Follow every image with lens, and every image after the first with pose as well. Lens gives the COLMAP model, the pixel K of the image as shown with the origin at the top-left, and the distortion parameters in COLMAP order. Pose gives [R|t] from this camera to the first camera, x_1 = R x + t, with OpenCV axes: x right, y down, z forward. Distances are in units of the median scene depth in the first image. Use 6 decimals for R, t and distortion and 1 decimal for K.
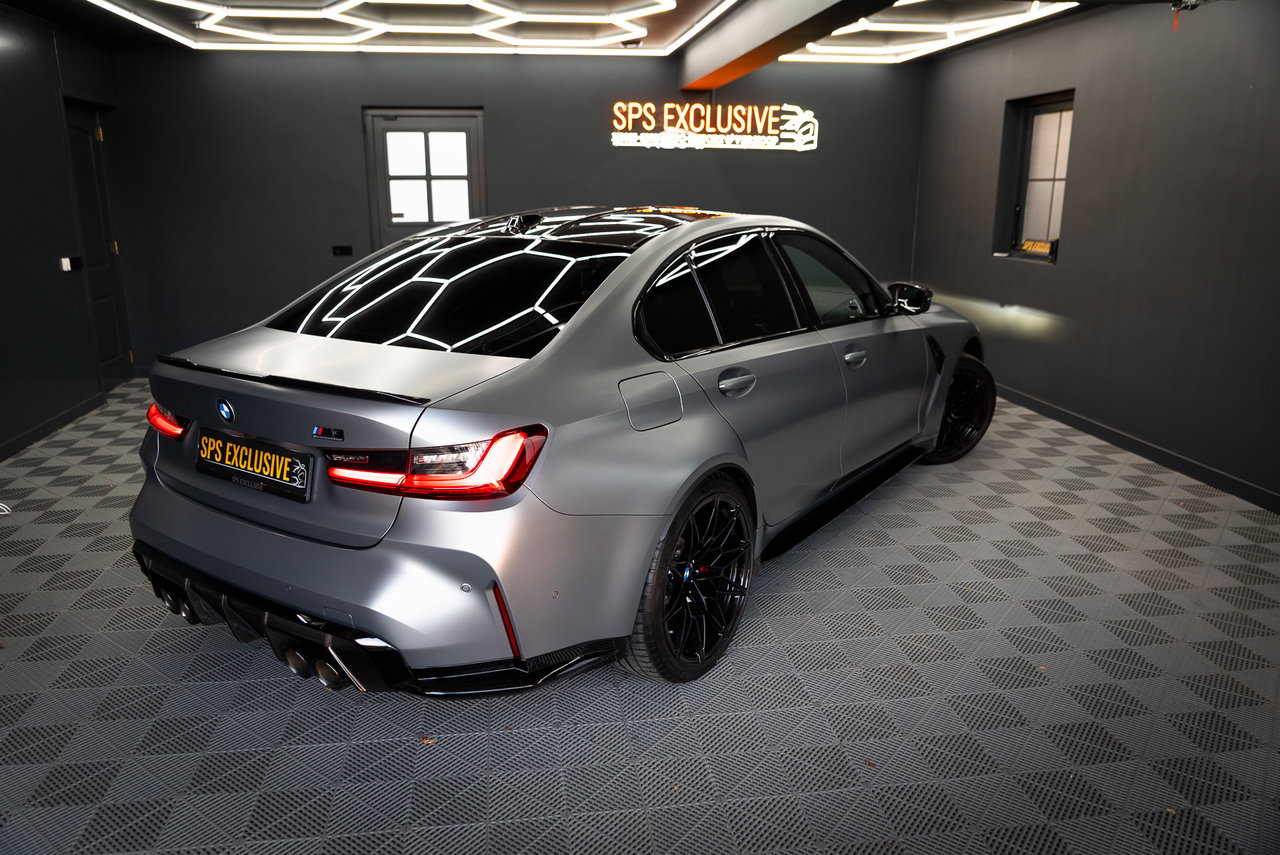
lens RADIAL K [[931.9, 0, 640.0], [0, 931.9, 427.5], [0, 0, 1]] dist [-0.004935, 0.000470]
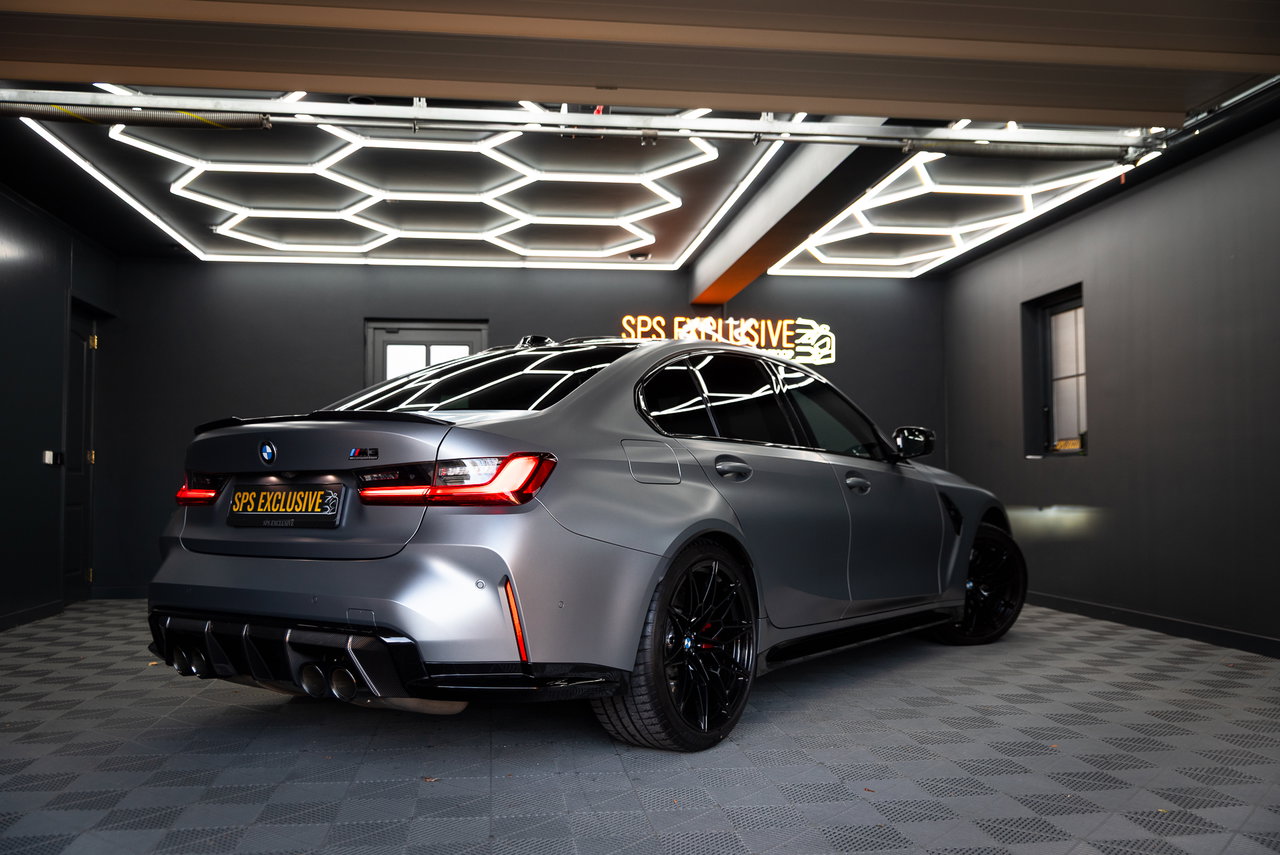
lens RADIAL K [[1138.7, 0, 648.9], [0, 1138.7, 426.4], [0, 0, 1]] dist [0.007920, 0.006257]
pose [[0.999961, -0.006120, -0.006325, 0.007408], [0.003944, 0.954055, -0.299605, 0.135950], [0.007868, 0.299569, 0.954042, -0.115089]]
